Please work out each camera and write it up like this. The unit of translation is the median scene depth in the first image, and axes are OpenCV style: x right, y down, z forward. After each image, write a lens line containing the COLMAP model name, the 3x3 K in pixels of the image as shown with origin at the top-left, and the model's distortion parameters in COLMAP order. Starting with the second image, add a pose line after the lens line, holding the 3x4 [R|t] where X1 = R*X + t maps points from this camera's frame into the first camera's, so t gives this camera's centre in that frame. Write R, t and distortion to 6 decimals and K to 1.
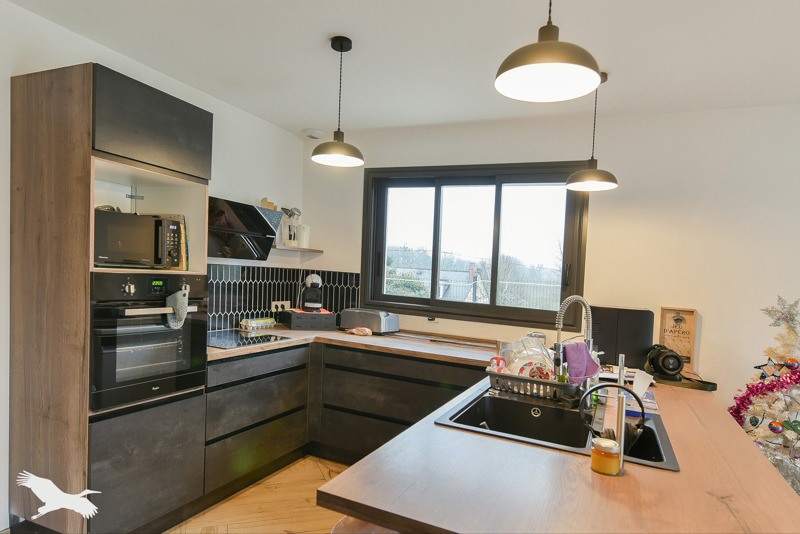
lens RADIAL K [[470.4, 0, 384.3], [0, 470.4, 279.8], [0, 0, 1]] dist [-0.002183, -0.000438]
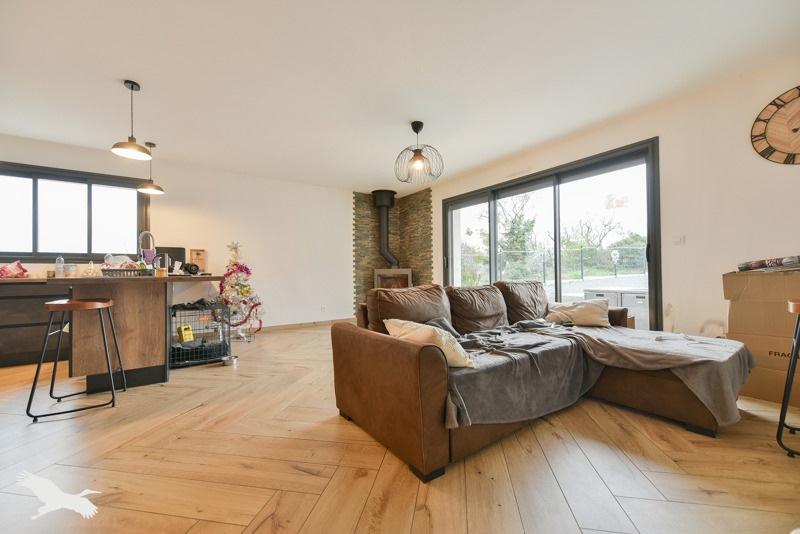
lens RADIAL K [[318.3, 0, 395.8], [0, 318.3, 261.2], [0, 0, 1]] dist [-0.000498, 0.000037]
pose [[0.489868, -0.041309, 0.870817, -0.288272], [0.062393, 0.997977, 0.012243, 0.166859], [-0.869561, 0.048336, 0.491454, -0.664819]]
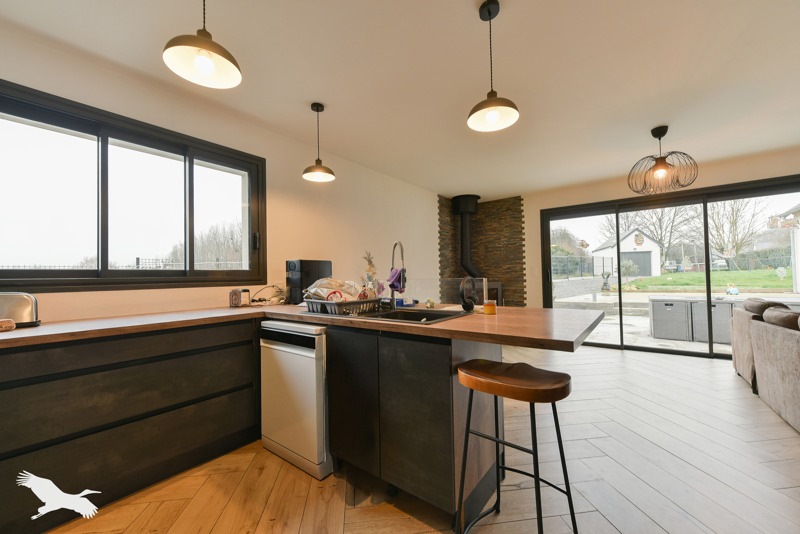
lens RADIAL K [[318.3, 0, 395.8], [0, 318.3, 261.2], [0, 0, 1]] dist [-0.000498, 0.000037]
pose [[0.209578, -0.026255, 0.977439, -0.435363], [0.055195, 0.998363, 0.014983, 0.057777], [-0.976233, 0.050810, 0.210684, 0.487628]]
